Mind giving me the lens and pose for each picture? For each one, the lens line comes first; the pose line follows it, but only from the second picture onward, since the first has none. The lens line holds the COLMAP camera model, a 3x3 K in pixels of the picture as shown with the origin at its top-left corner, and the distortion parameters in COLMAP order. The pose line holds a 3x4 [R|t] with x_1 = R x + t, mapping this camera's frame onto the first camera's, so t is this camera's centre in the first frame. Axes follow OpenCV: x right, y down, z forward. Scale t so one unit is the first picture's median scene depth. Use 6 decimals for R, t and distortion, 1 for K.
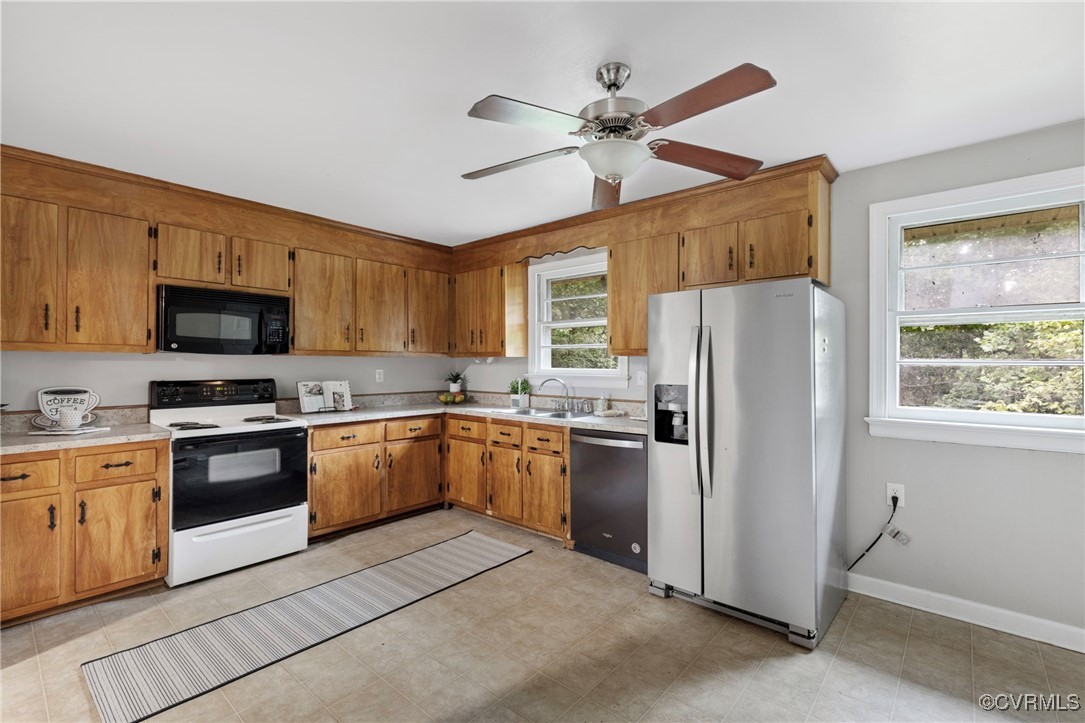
lens RADIAL K [[490.7, 0, 543.5], [0, 490.7, 360.2], [0, 0, 1]] dist [0.004419, -0.001955]
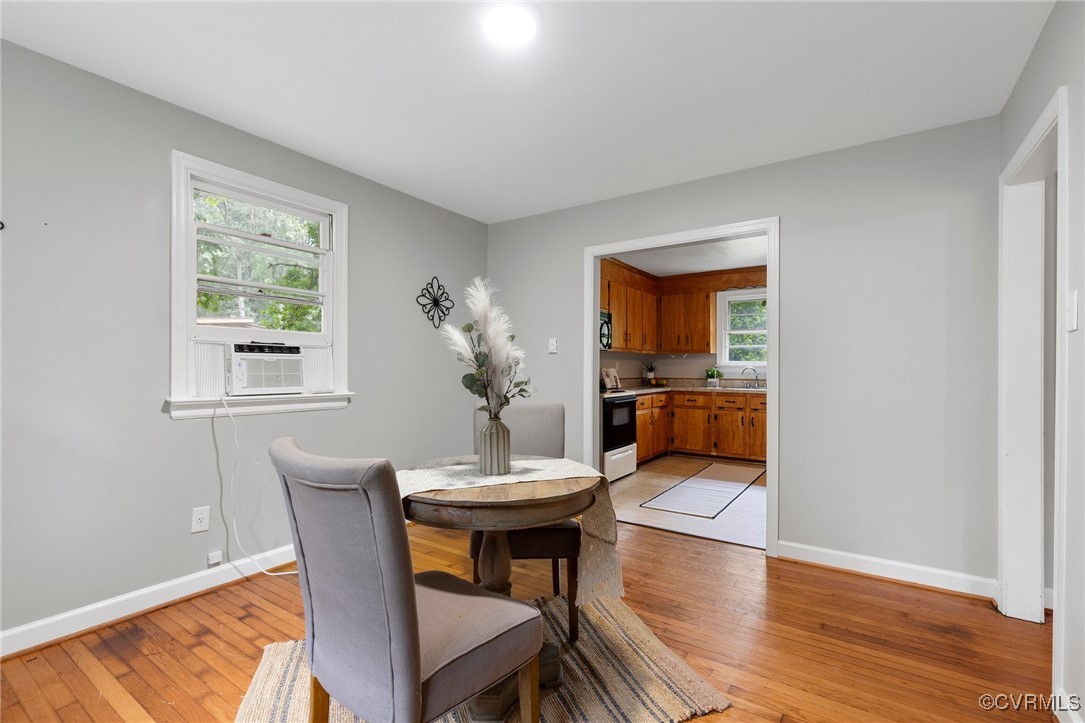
lens RADIAL K [[494.1, 0, 540.4], [0, 494.1, 366.7], [0, 0, 1]] dist [0.000350, 0.000117]
pose [[0.993334, 0.000523, 0.115271, -0.917930], [-0.000955, 0.999993, 0.003692, 0.035550], [-0.115268, -0.003778, 0.993327, -0.529173]]
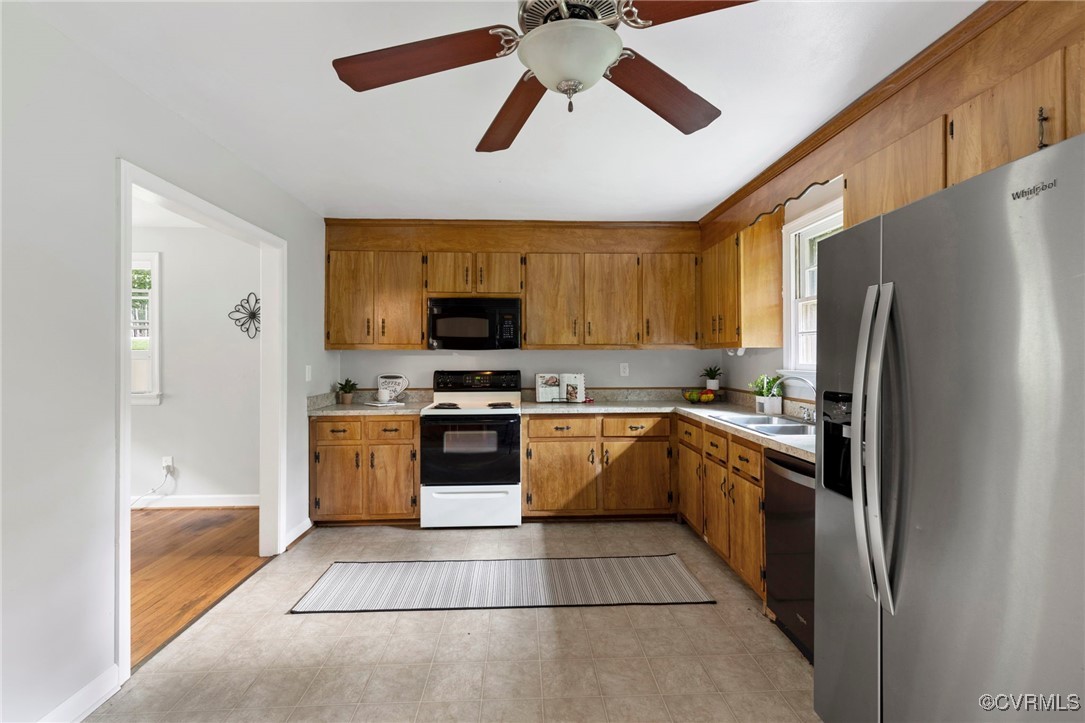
lens RADIAL K [[490.7, 0, 538.8], [0, 490.7, 354.9], [0, 0, 1]] dist [0.004419, -0.001955]
pose [[0.680436, -0.006573, -0.732778, 0.332257], [0.009168, 0.999958, -0.000457, 0.002372], [0.732750, -0.006407, 0.680468, 0.267627]]
